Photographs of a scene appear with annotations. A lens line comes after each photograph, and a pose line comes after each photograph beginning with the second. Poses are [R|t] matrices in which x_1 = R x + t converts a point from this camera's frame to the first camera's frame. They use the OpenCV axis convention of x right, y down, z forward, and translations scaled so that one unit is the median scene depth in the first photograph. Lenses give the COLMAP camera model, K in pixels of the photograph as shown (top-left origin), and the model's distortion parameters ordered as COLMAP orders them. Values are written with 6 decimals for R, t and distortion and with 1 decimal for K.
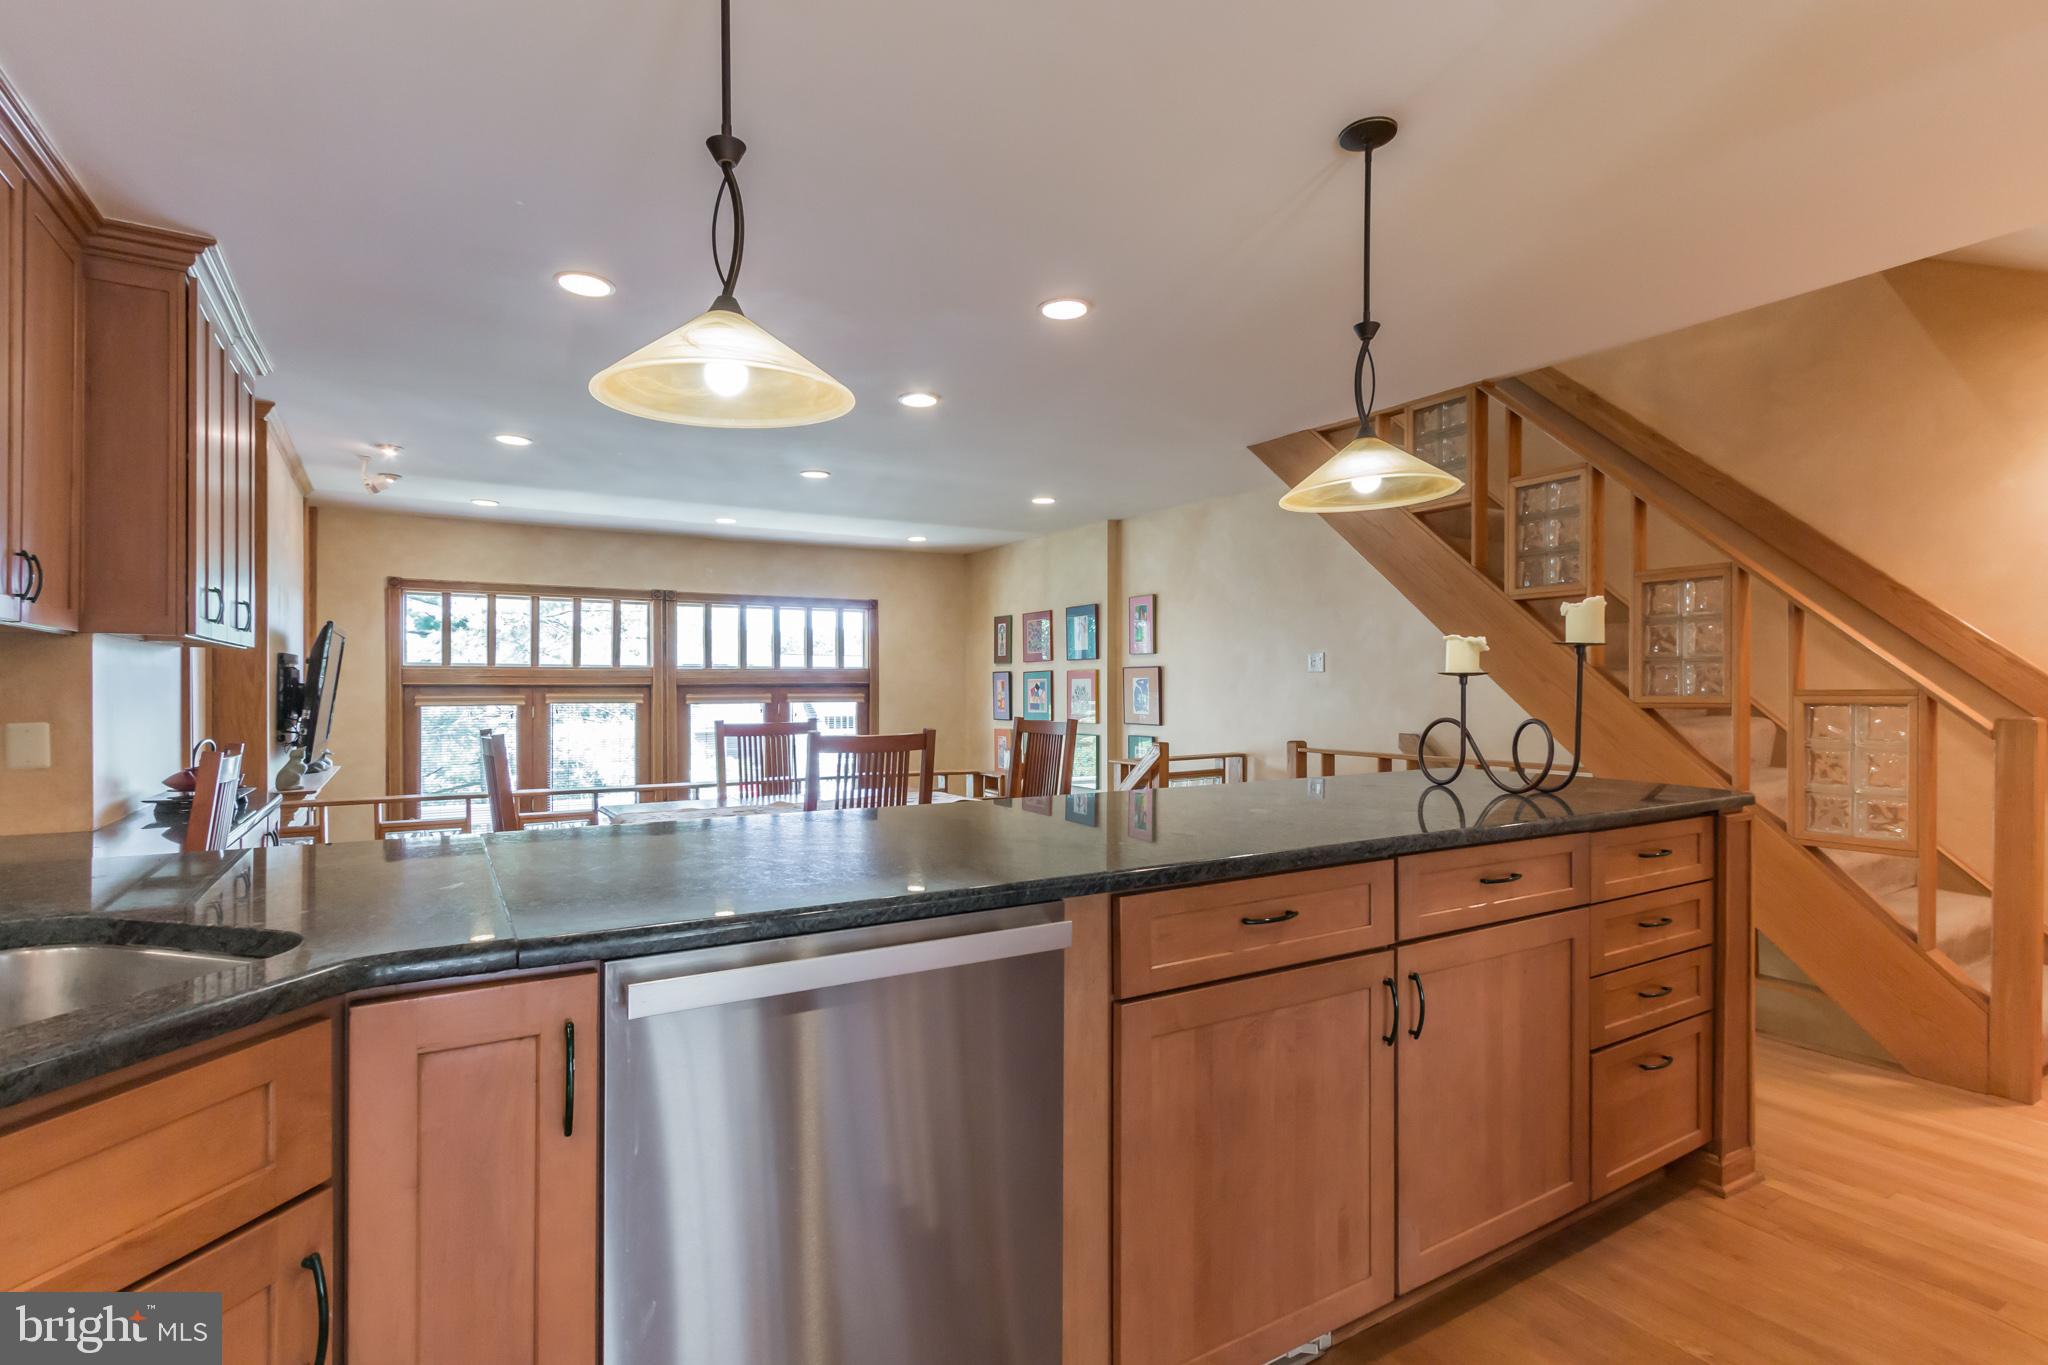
lens RADIAL K [[916.0, 0, 952.3], [0, 916.0, 697.3], [0, 0, 1]] dist [0.009583, -0.000057]
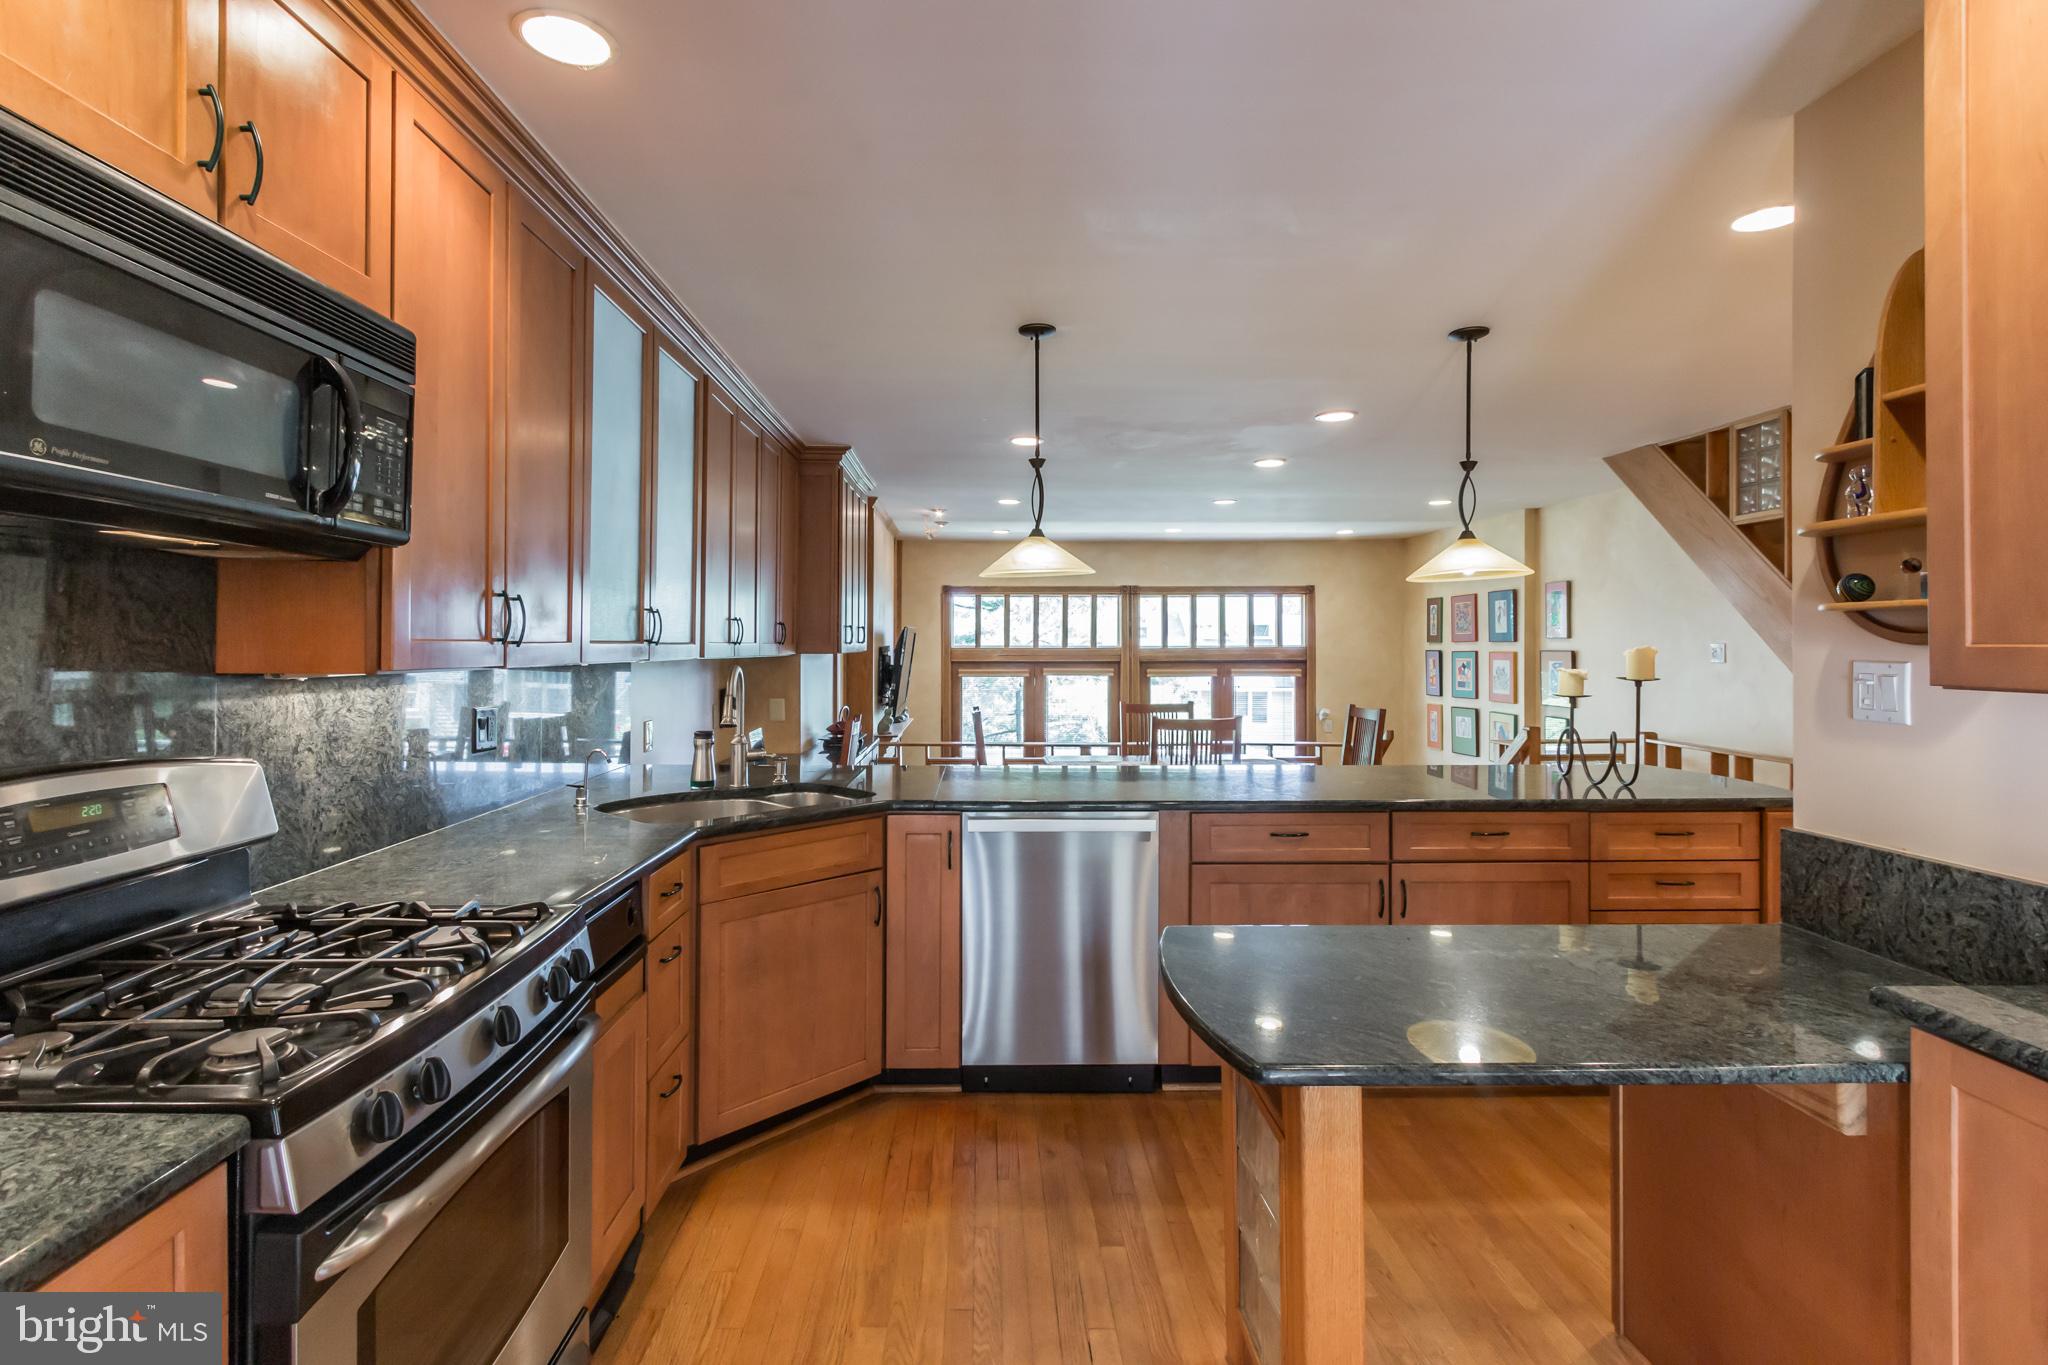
lens RADIAL K [[952.7, 0, 1019.7], [0, 952.7, 651.1], [0, 0, 1]] dist [0.009144, -0.000034]
pose [[0.881434, 0.004897, -0.472281, 0.222323], [-0.003769, 0.999987, 0.003334, -0.041563], [0.472292, -0.001159, 0.881442, -0.287973]]
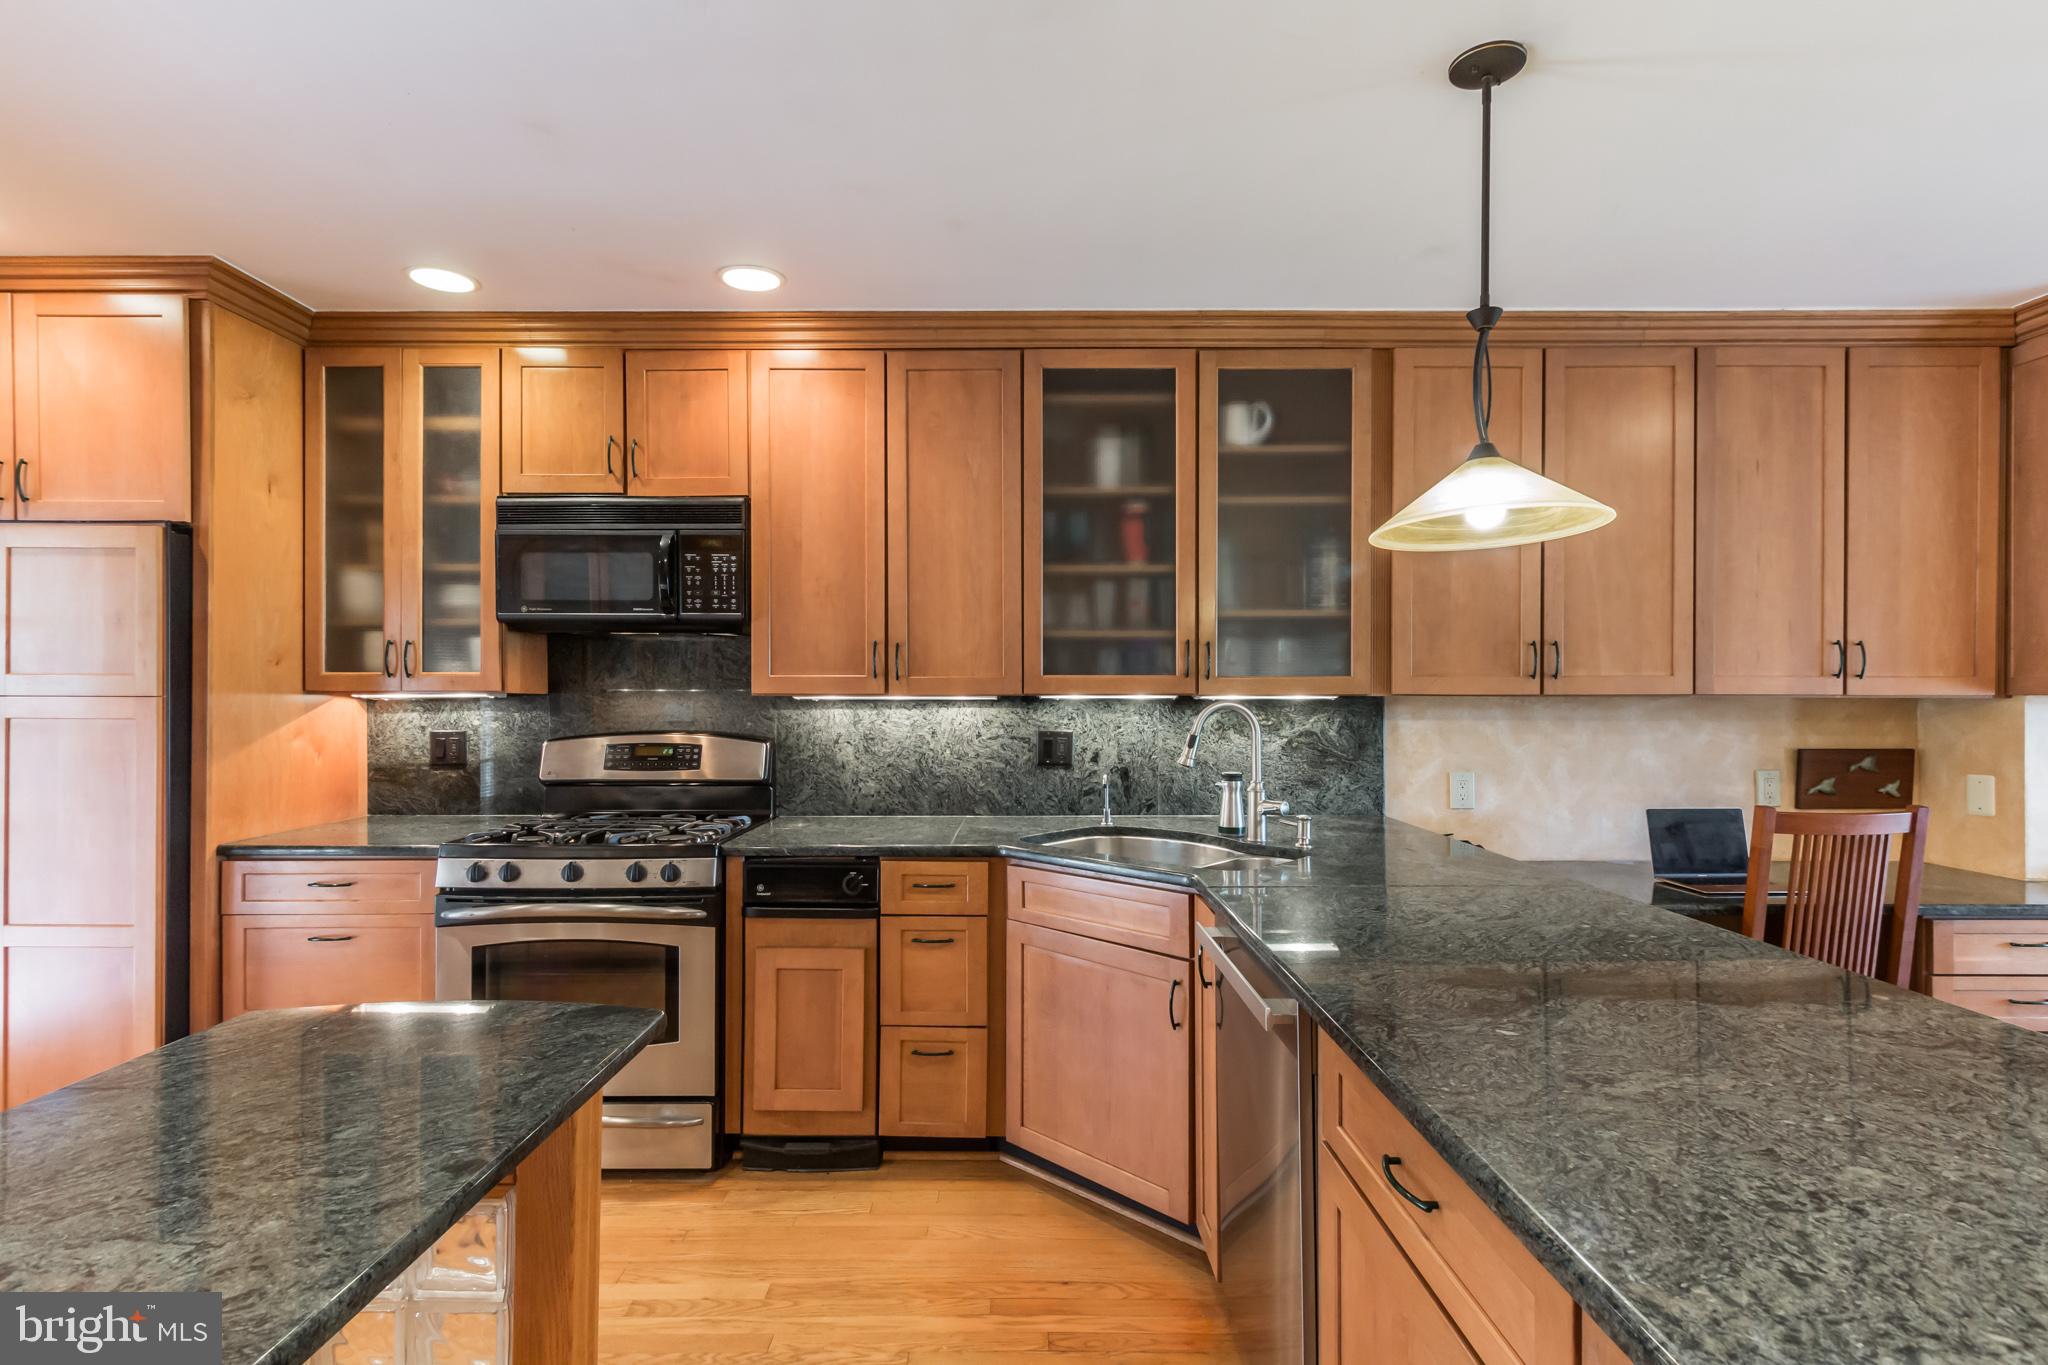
lens RADIAL K [[980.2, 0, 1021.4], [0, 980.2, 692.9], [0, 0, 1]] dist [0.000057, -0.000378]
pose [[-0.476323, -0.005297, -0.879255, 0.312682], [-0.002046, 0.999986, -0.004917, -0.031133], [0.879268, -0.000543, -0.476327, 0.294198]]
